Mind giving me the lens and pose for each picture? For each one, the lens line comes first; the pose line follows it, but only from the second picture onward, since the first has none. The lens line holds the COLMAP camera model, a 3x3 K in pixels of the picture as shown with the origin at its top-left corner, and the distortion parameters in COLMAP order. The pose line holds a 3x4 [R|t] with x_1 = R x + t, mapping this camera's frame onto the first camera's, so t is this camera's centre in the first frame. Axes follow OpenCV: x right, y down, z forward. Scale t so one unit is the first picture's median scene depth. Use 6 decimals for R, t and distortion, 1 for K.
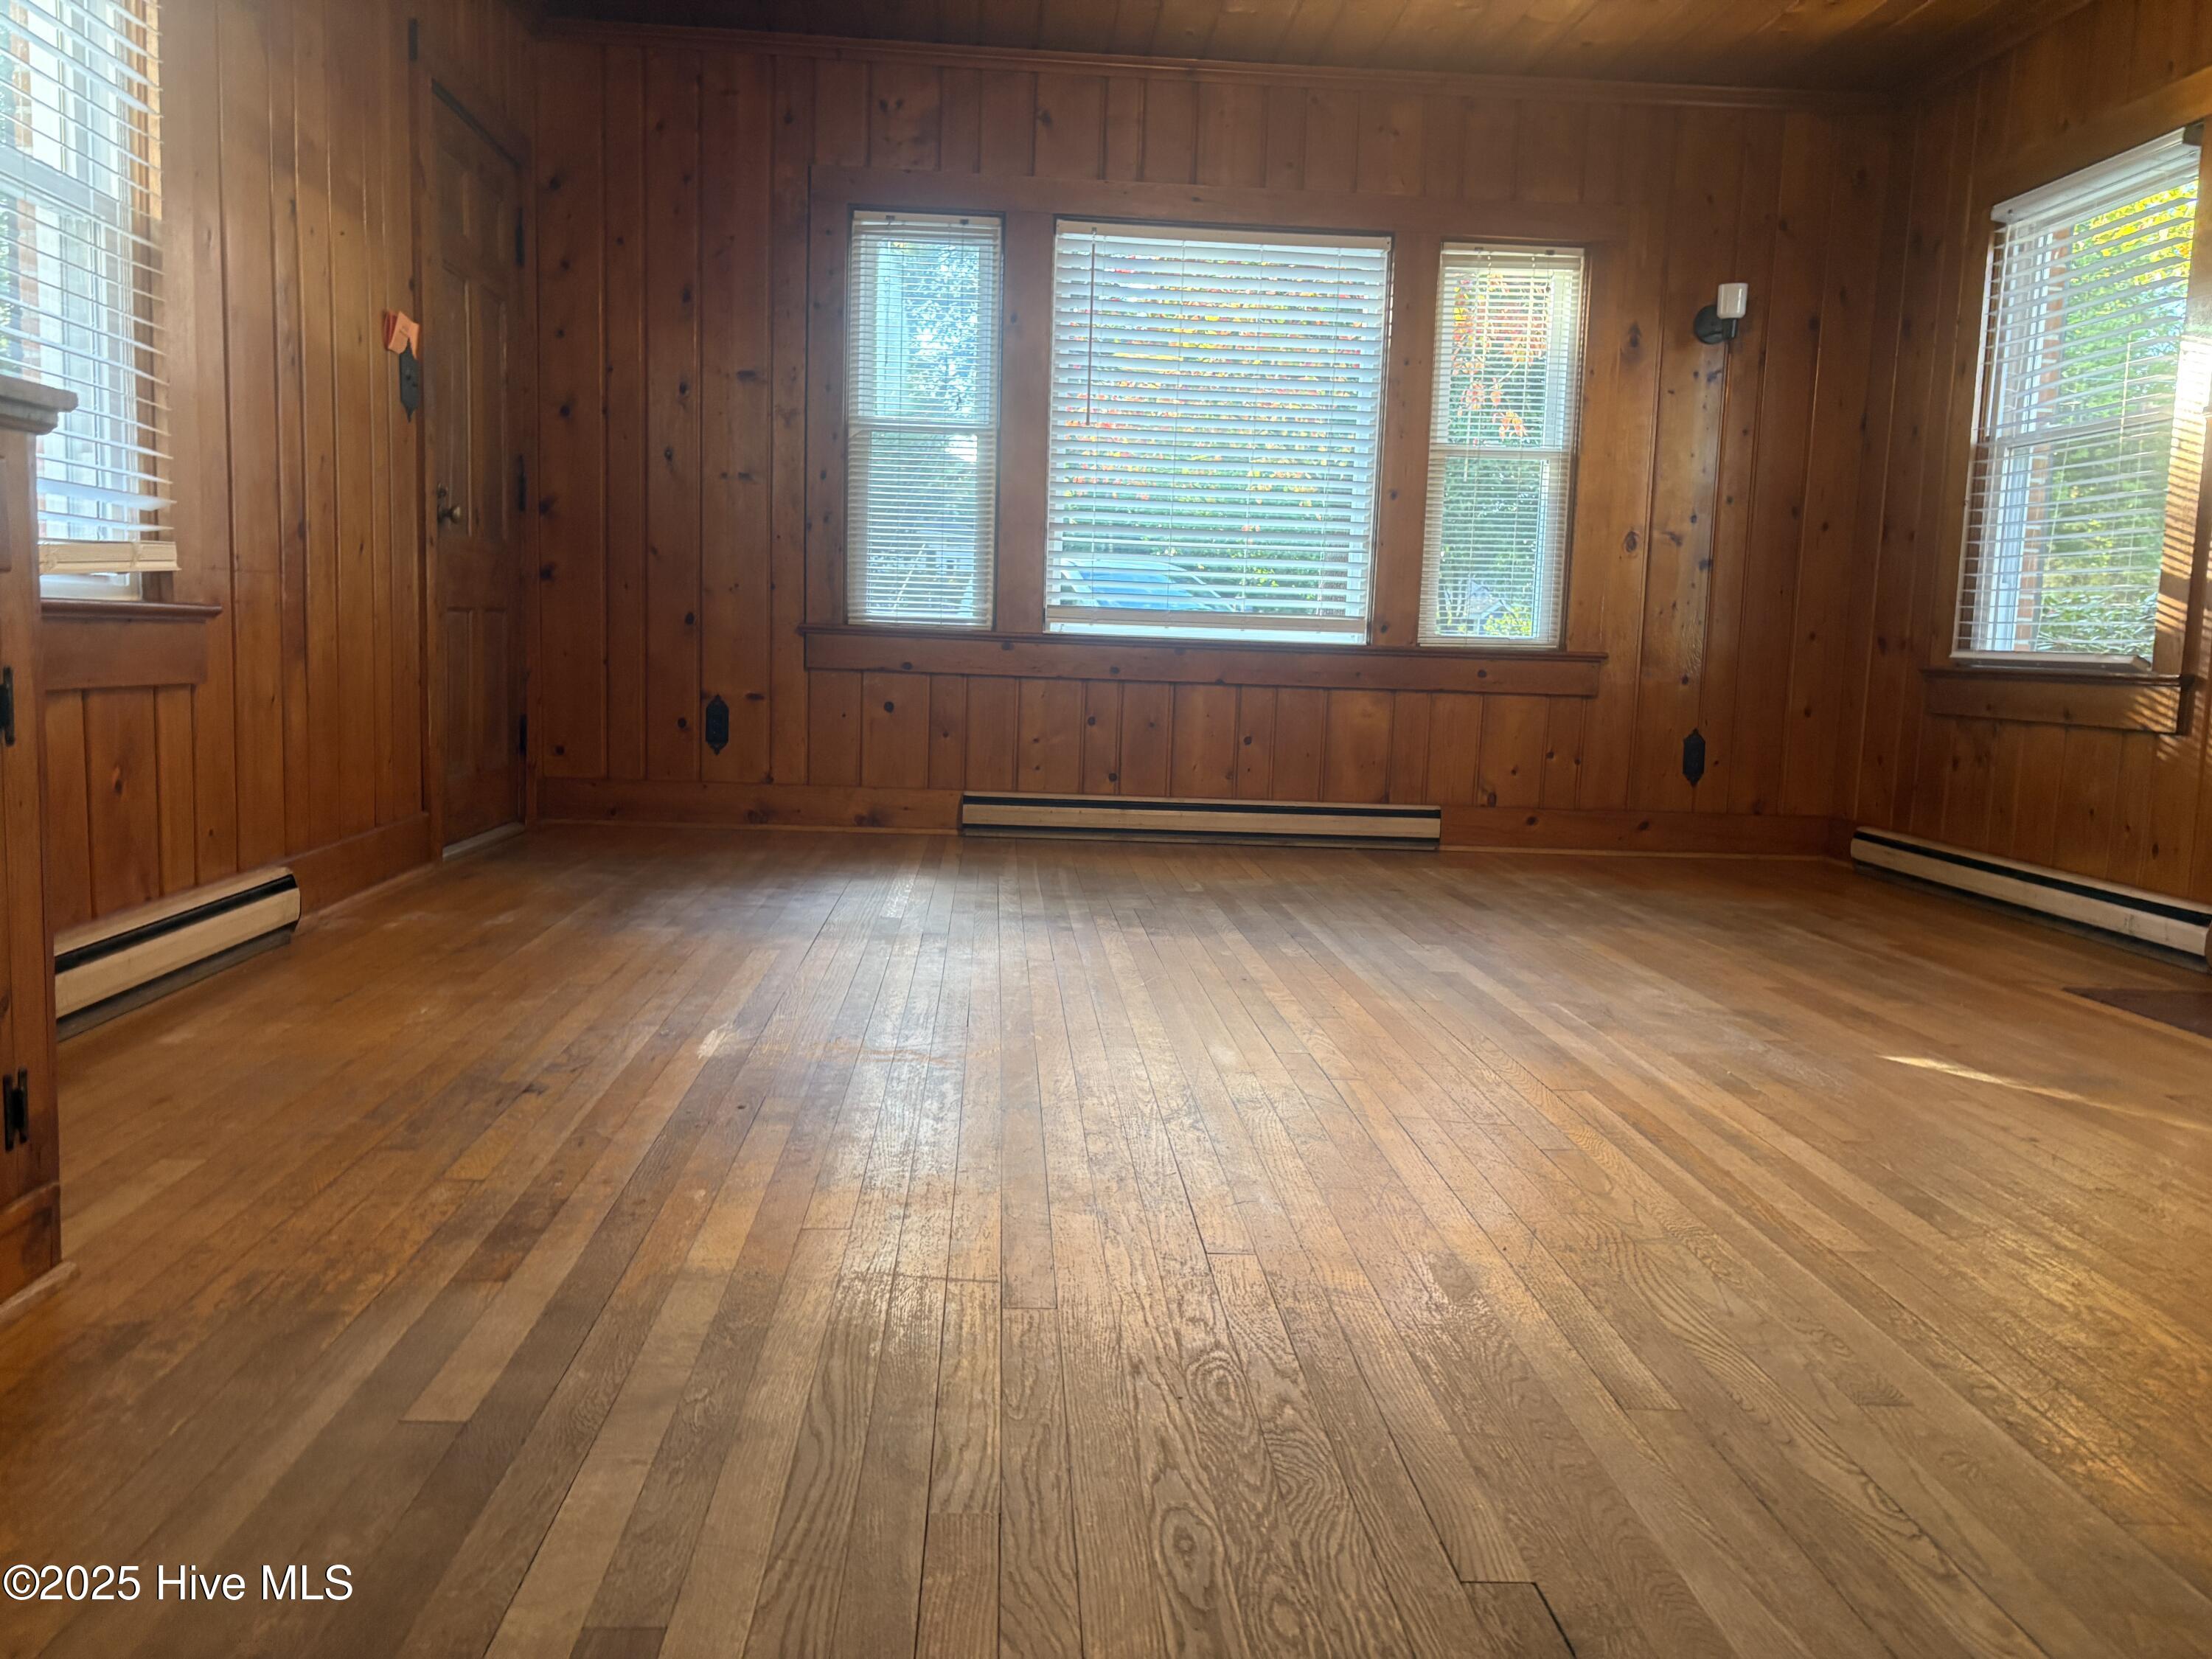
lens RADIAL K [[1670.0, 0, 1106.0], [0, 1670.0, 829.5], [0, 0, 1]] dist [0.000590, -0.001719]
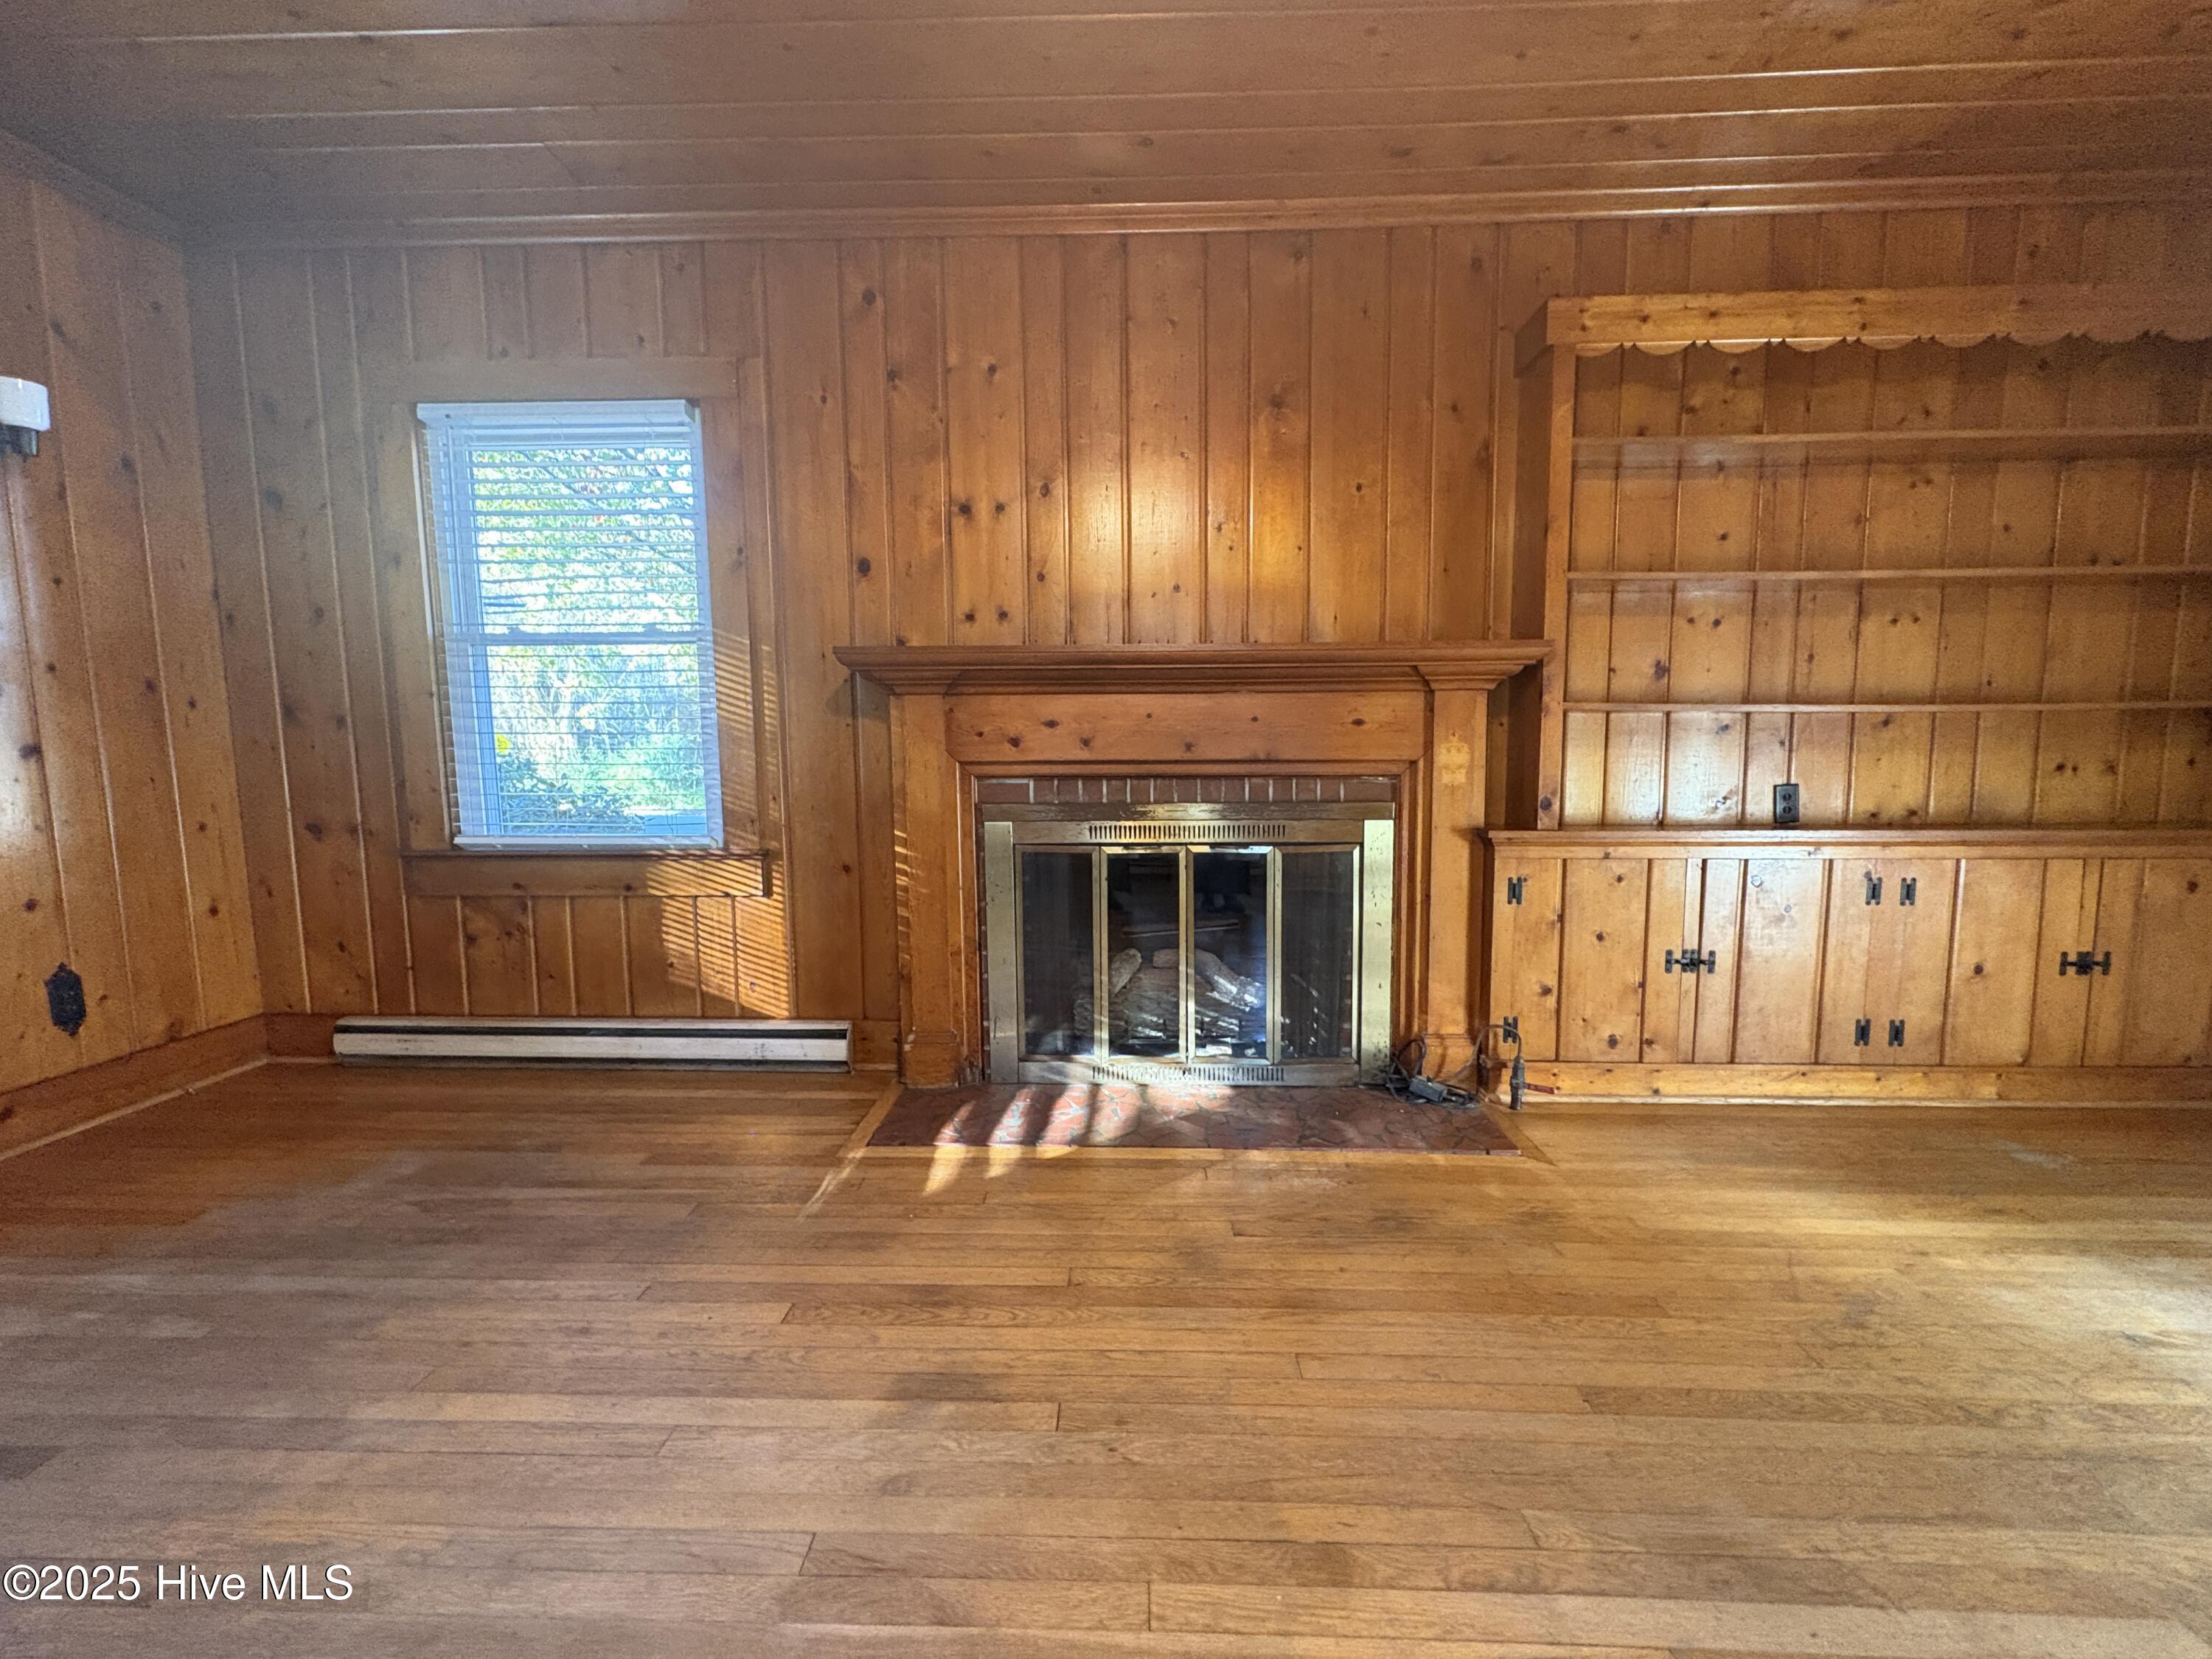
lens RADIAL K [[882.2, 0, 1102.7], [0, 882.2, 829.9], [0, 0, 1]] dist [0.002726, 0.000077]
pose [[0.101662, -0.124995, 0.986935, 0.007249], [0.124914, 0.985827, 0.111988, -0.114156], [-0.986945, 0.111897, 0.115835, 0.503705]]
